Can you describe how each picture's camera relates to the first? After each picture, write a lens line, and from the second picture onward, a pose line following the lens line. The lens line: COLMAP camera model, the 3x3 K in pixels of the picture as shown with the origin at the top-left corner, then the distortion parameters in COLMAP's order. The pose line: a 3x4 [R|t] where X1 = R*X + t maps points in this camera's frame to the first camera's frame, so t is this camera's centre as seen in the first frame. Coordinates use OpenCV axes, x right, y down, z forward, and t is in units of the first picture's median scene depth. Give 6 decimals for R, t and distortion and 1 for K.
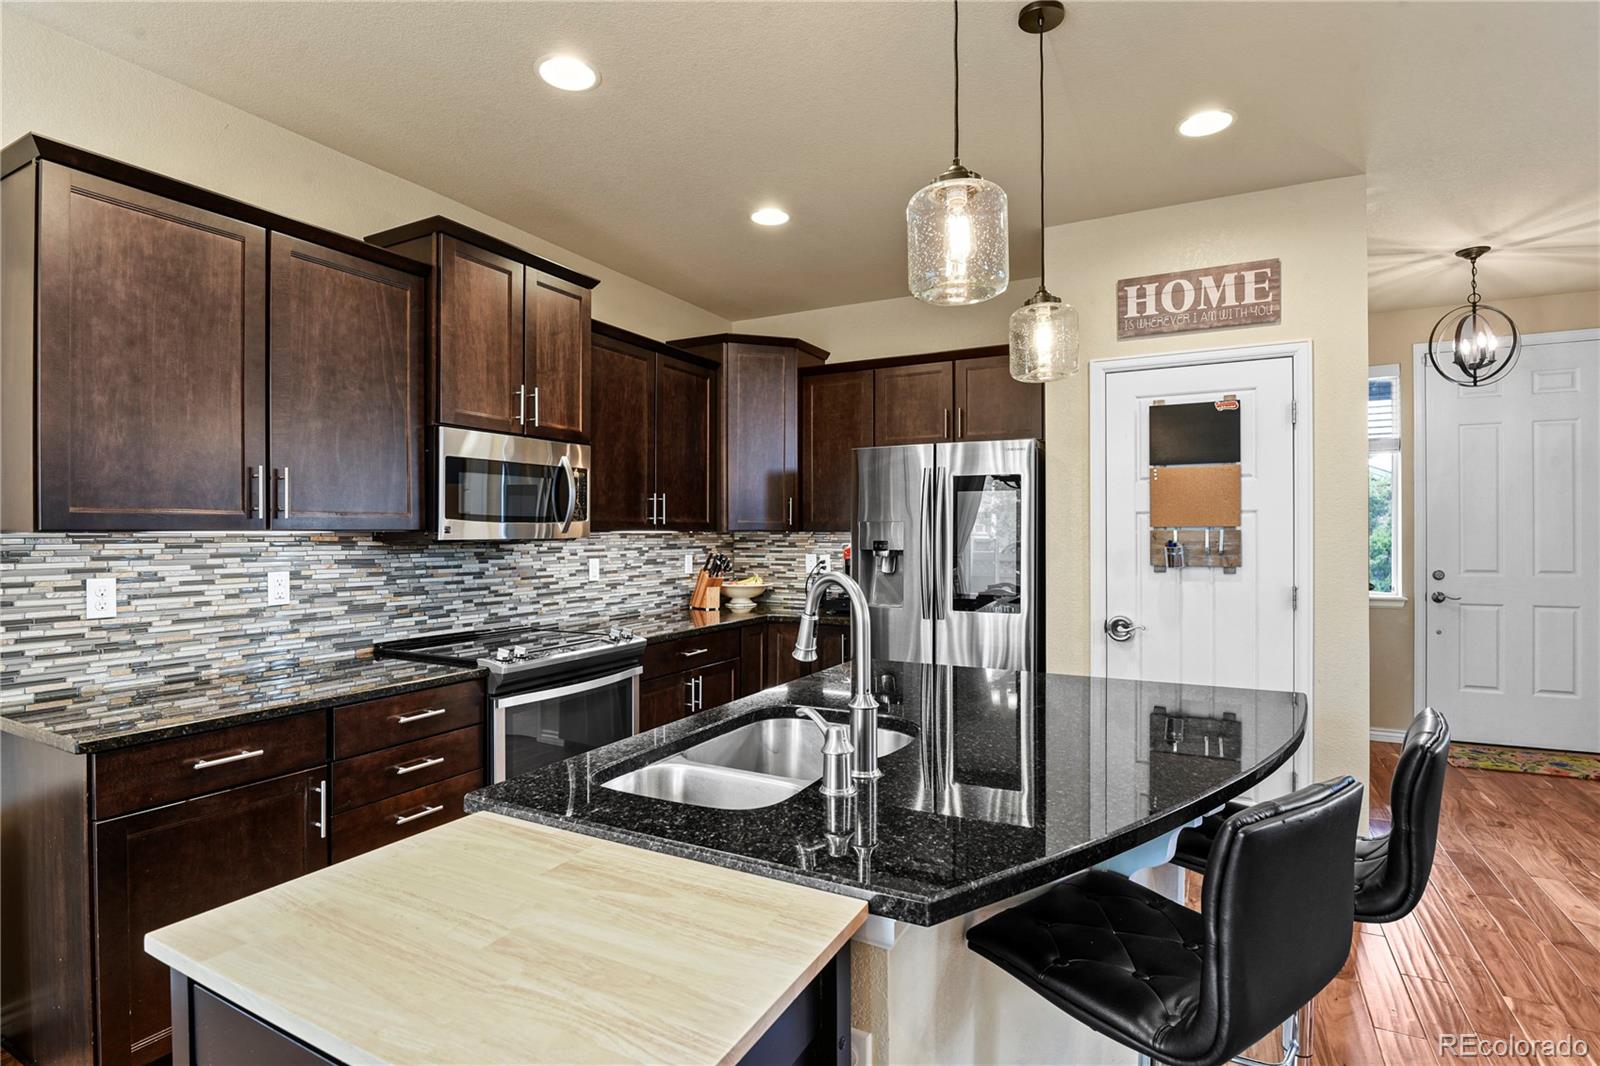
lens RADIAL K [[781.5, 0, 809.0], [0, 781.5, 533.6], [0, 0, 1]] dist [-0.013626, -0.006888]
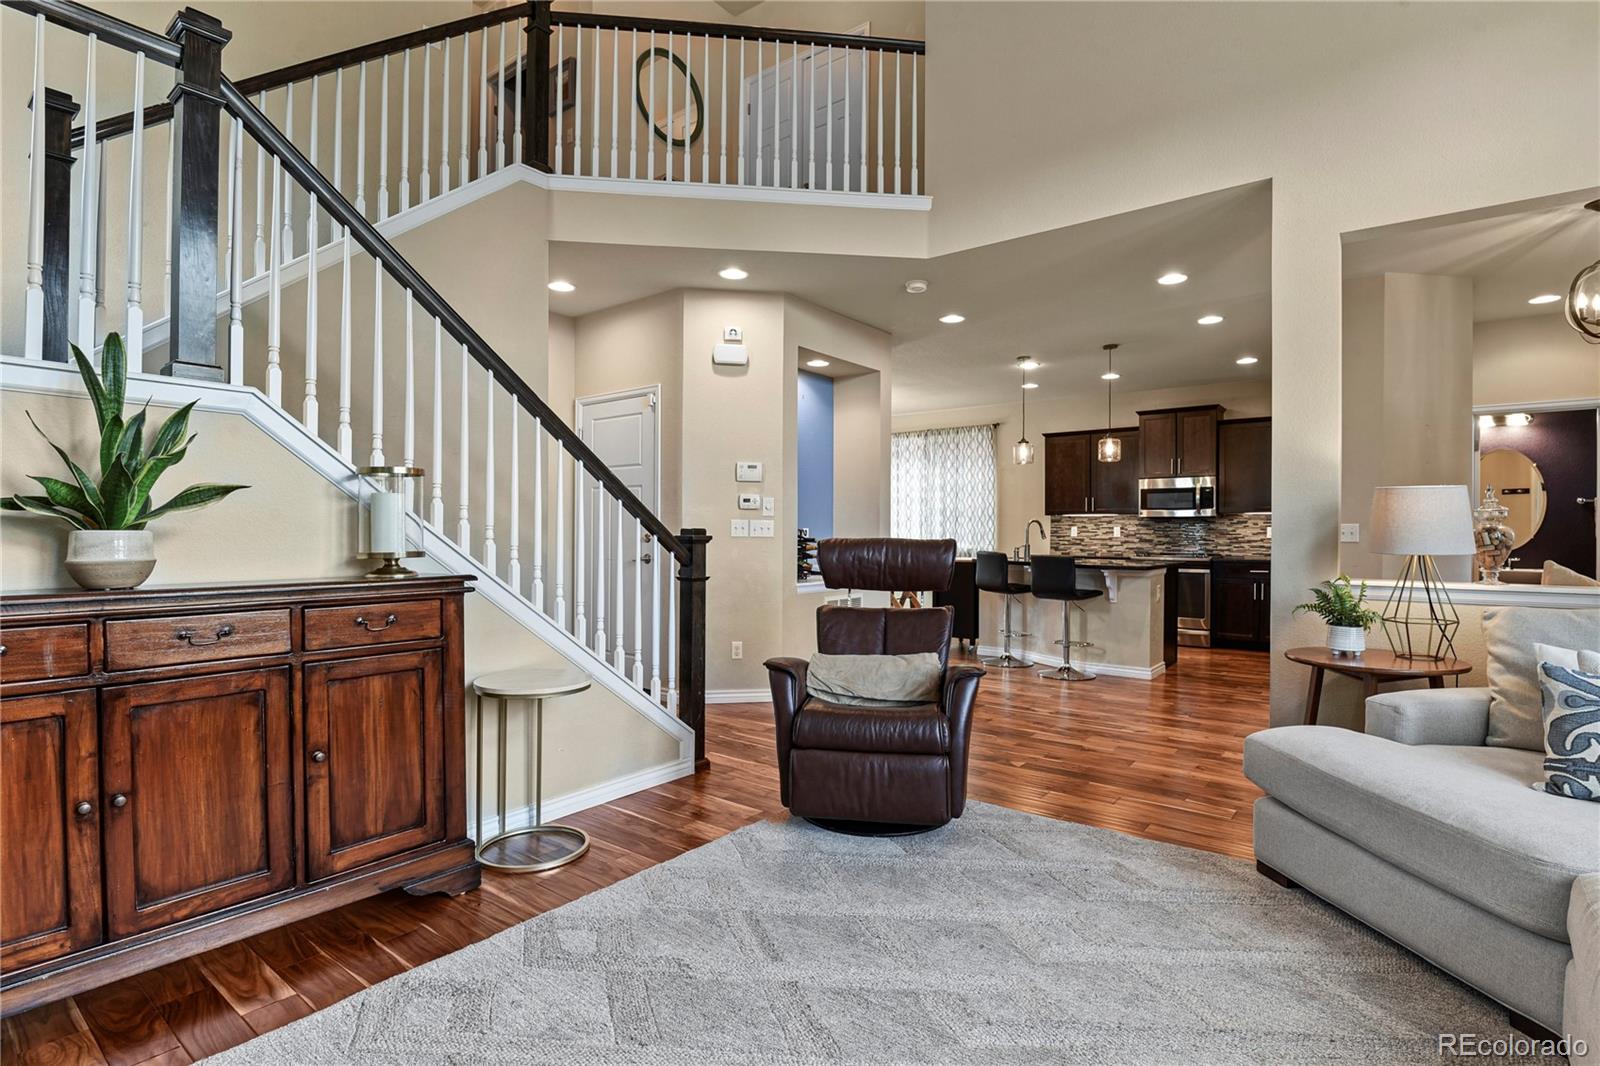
lens RADIAL K [[776.6, 0, 802.8], [0, 776.6, 531.5], [0, 0, 1]] dist [-0.007658, -0.013612]
pose [[-0.176453, -0.000932, -0.984309, 2.329464], [-0.005654, 0.999984, 0.000066, 0.061492], [0.984293, 0.005577, -0.176455, 0.205890]]
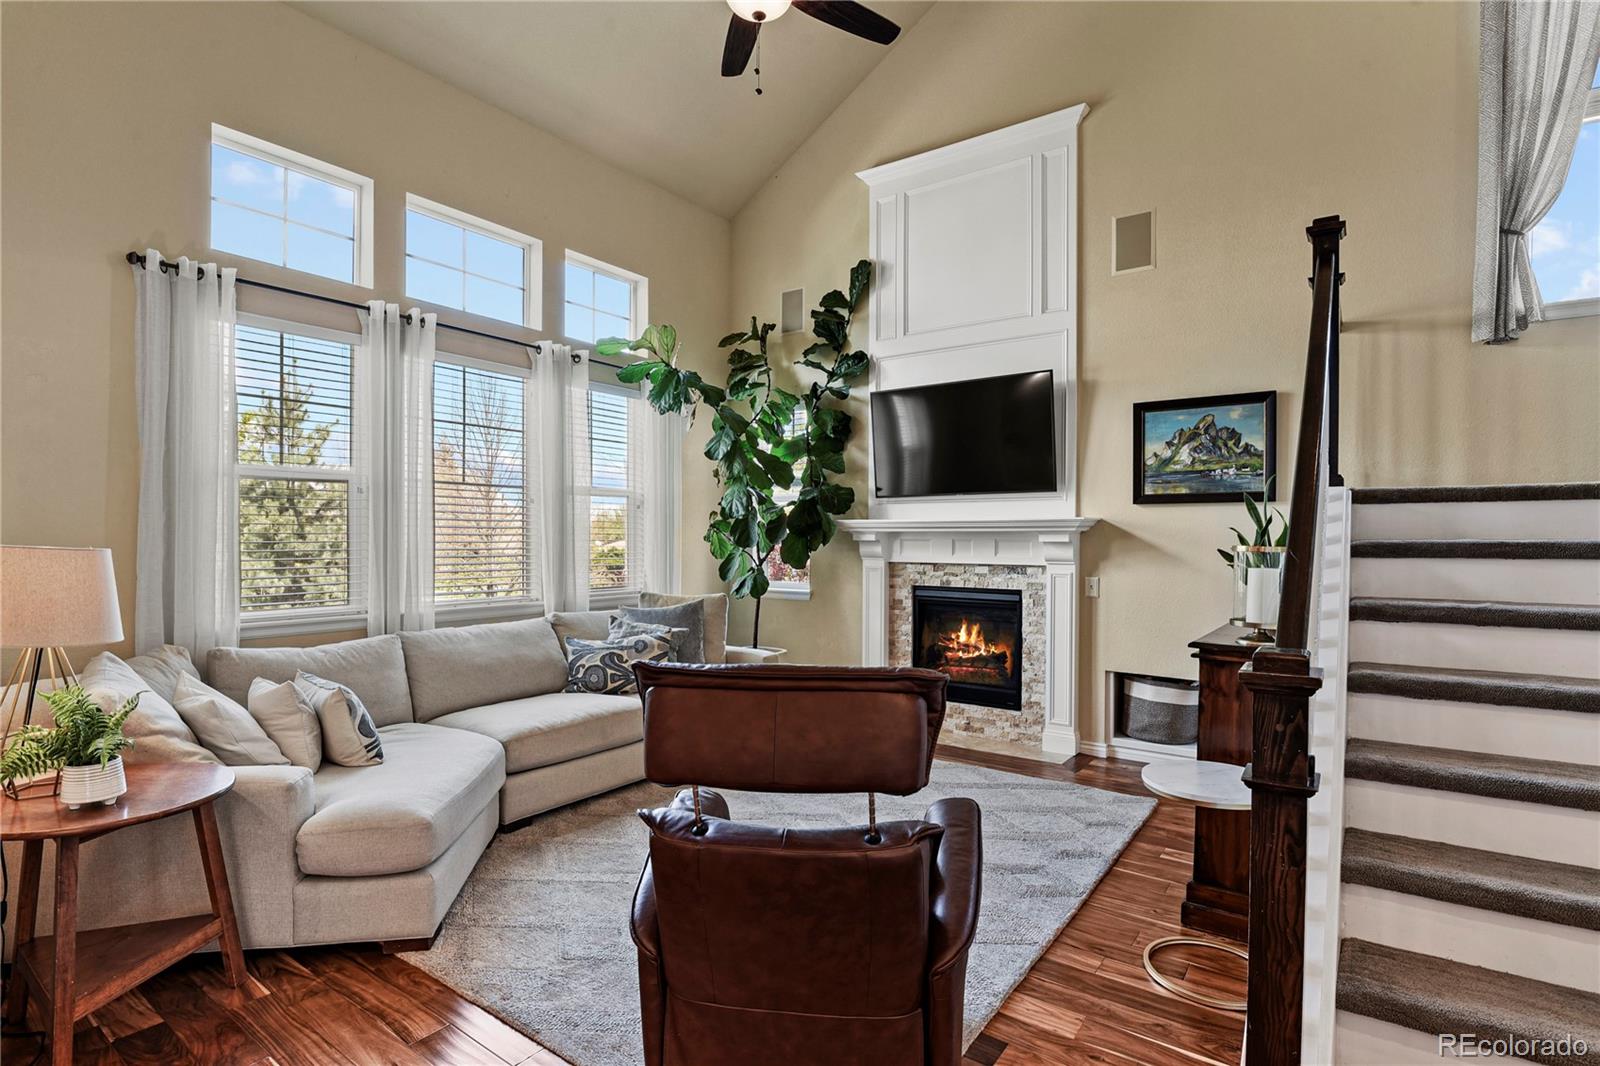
lens RADIAL K [[784.6, 0, 805.7], [0, 784.6, 543.8], [0, 0, 1]] dist [-0.015117, -0.005215]
pose [[0.136496, -0.007494, 0.990612, 0.762607], [-0.002317, 0.999966, 0.007884, -0.004368], [-0.990638, -0.003372, 0.136474, 0.051970]]
